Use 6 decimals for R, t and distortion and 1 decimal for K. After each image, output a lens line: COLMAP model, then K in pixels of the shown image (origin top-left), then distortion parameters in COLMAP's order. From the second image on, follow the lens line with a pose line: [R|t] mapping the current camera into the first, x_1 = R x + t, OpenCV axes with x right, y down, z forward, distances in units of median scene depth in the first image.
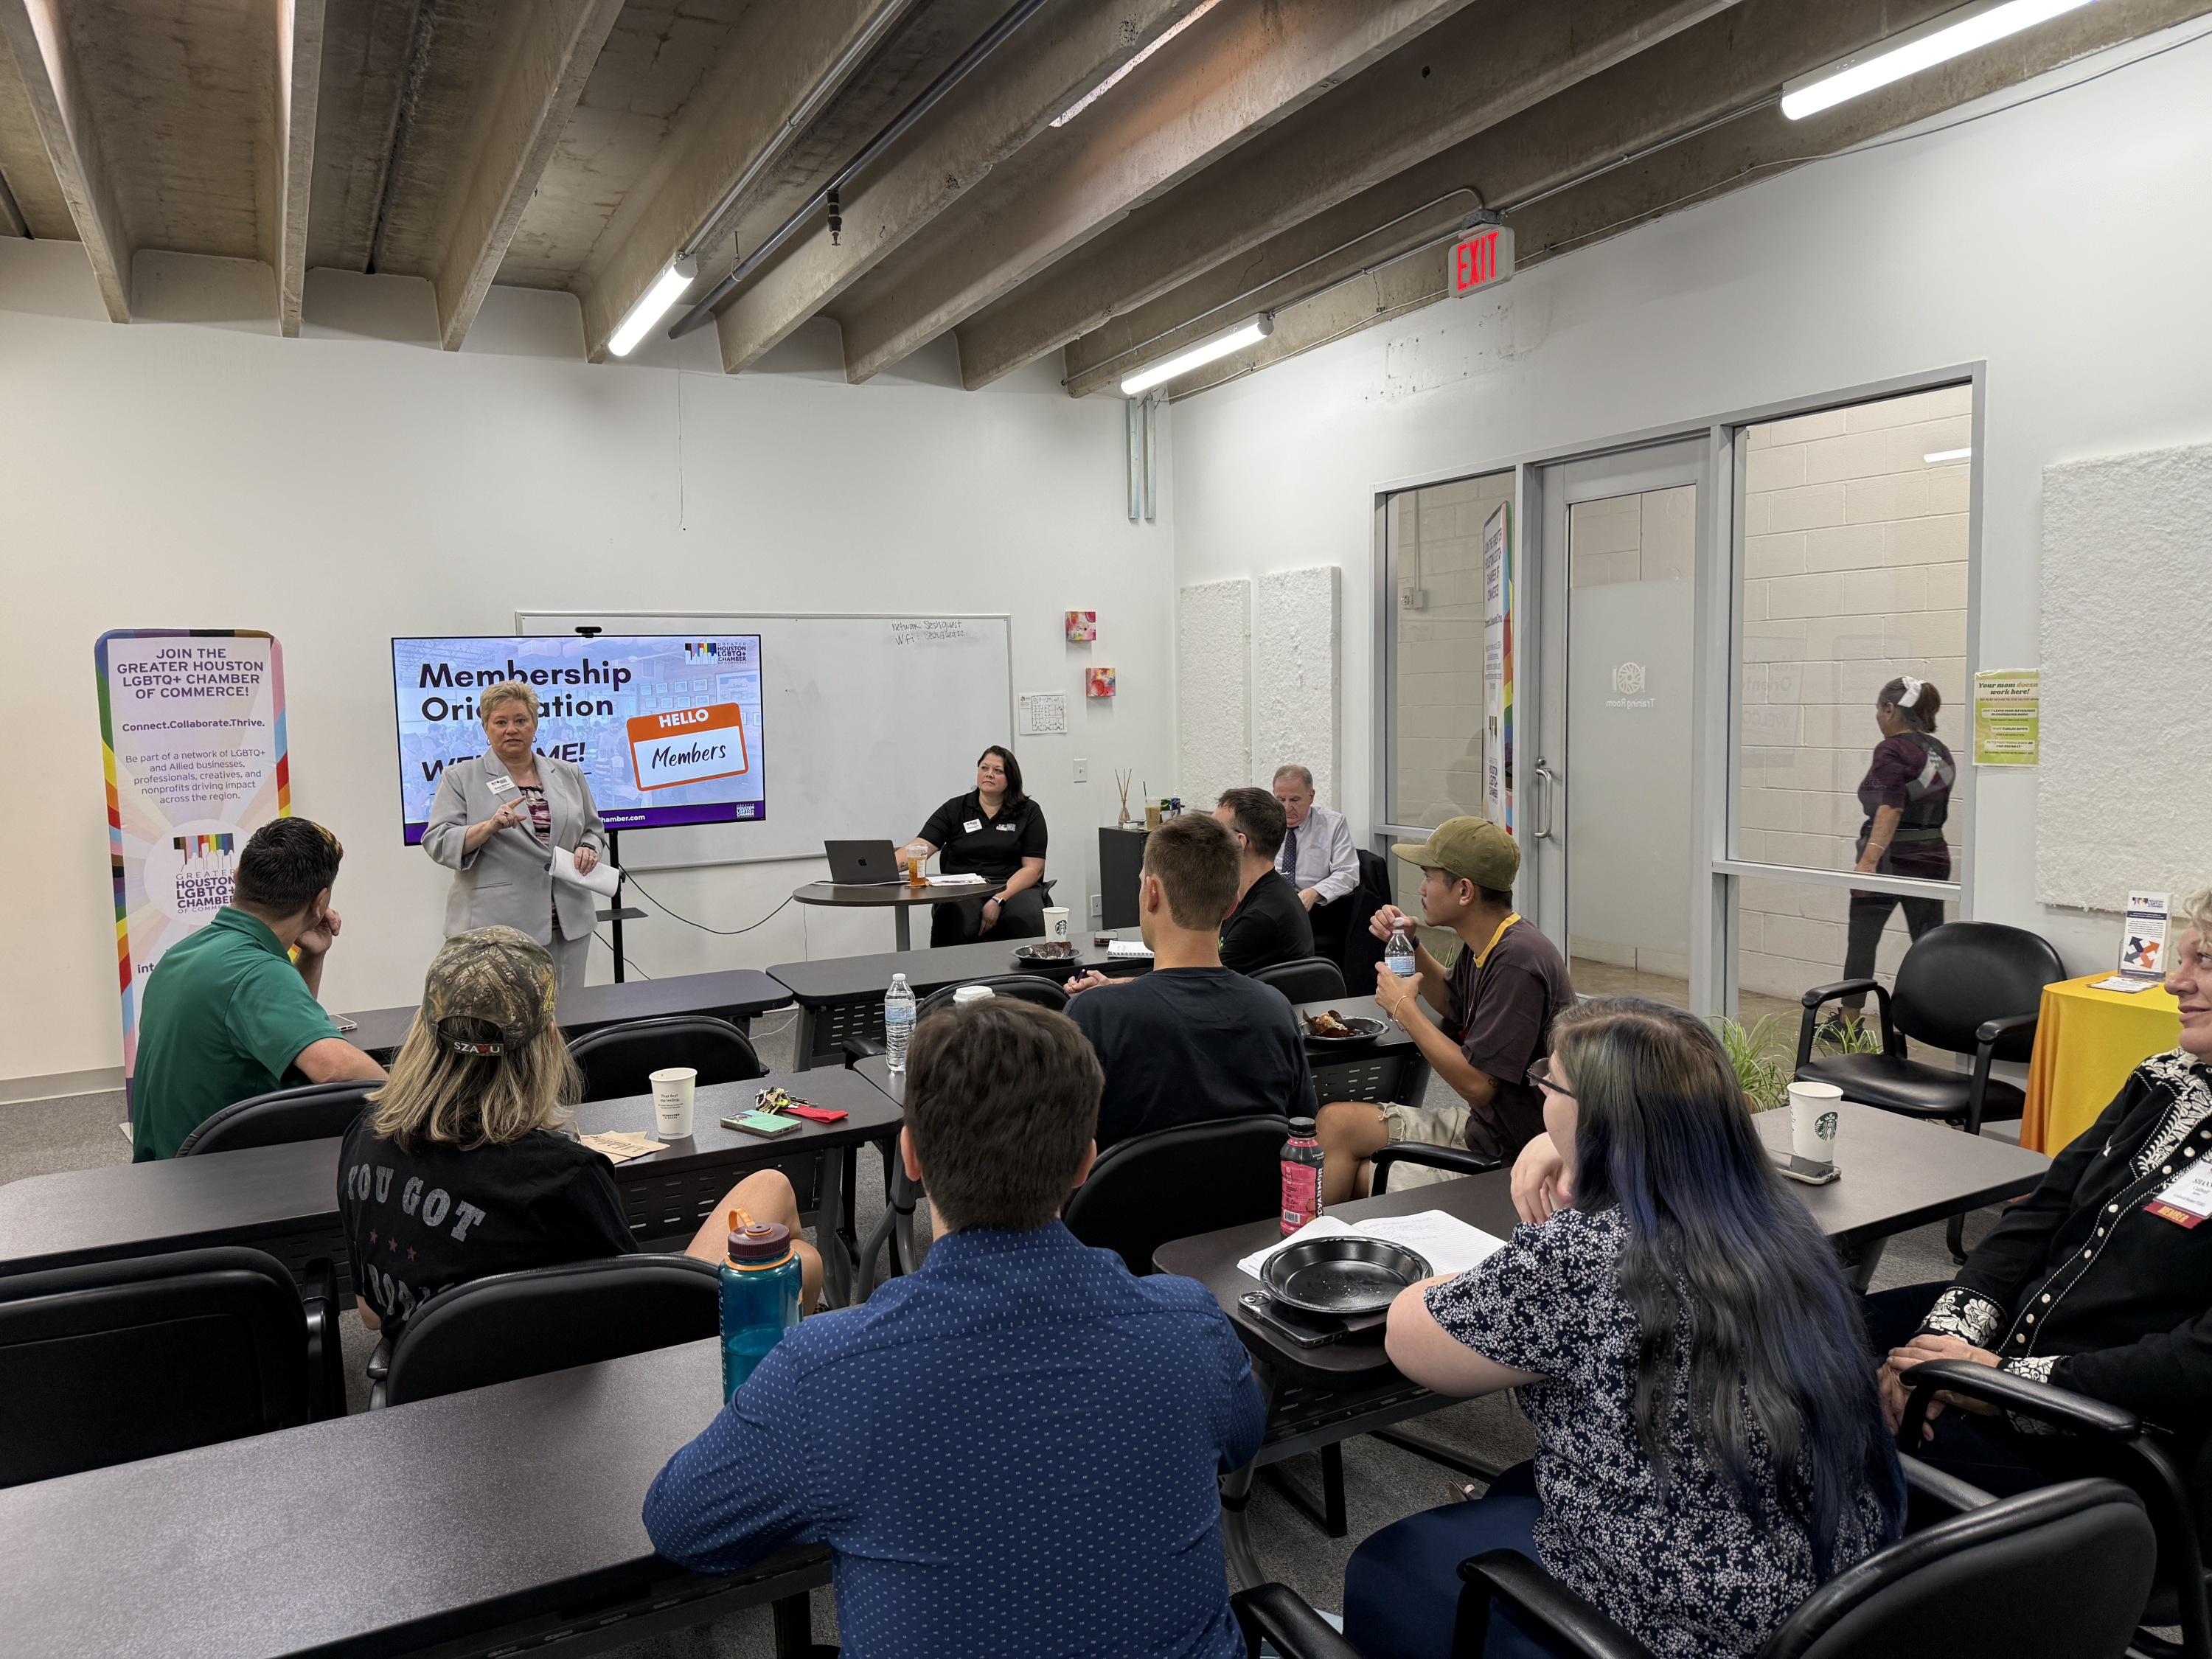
lens RADIAL K [[1544.1, 0, 1105.6], [0, 1544.1, 826.9], [0, 0, 1]] dist [-0.001637, -0.000077]
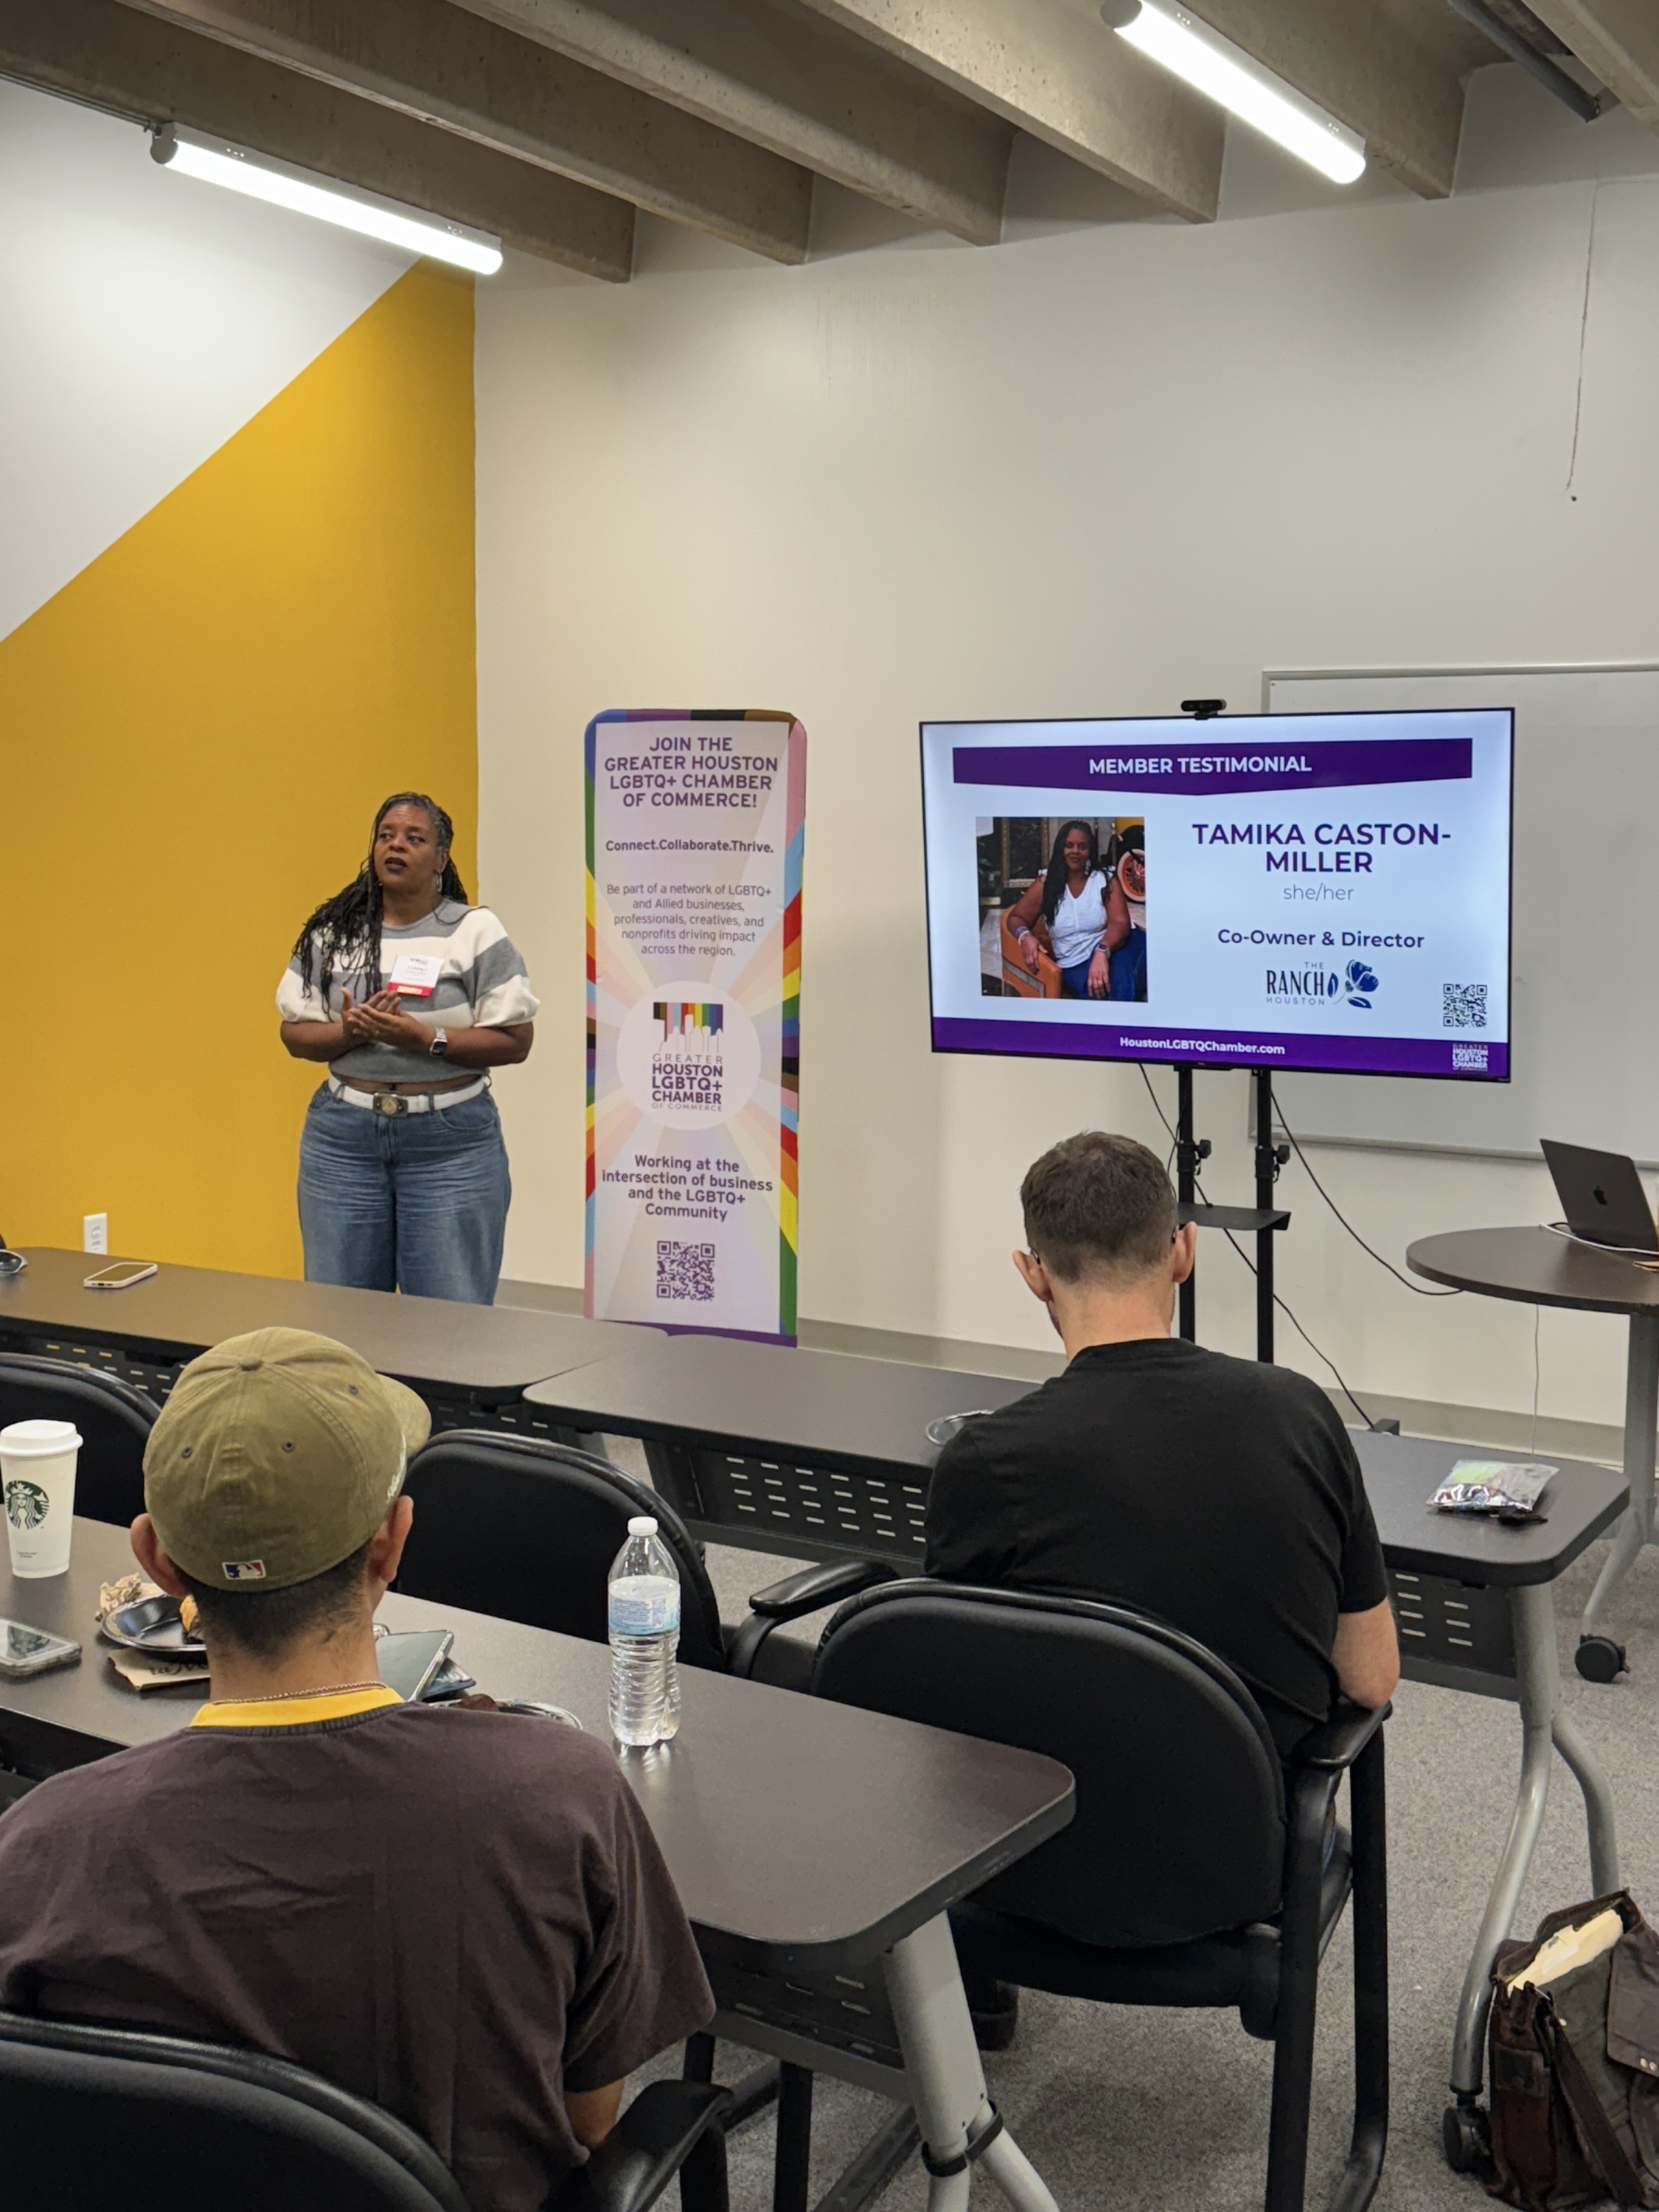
lens RADIAL K [[2610.0, 0, 829.0], [0, 2610.0, 1110.4], [0, 0, 1]] dist [0.100634, 0.000000]
pose [[0.503805, 0.120874, -0.855318, 0.477714], [-0.105485, 0.991360, 0.077966, -0.046145], [0.857352, 0.050944, 0.512203, 0.448343]]
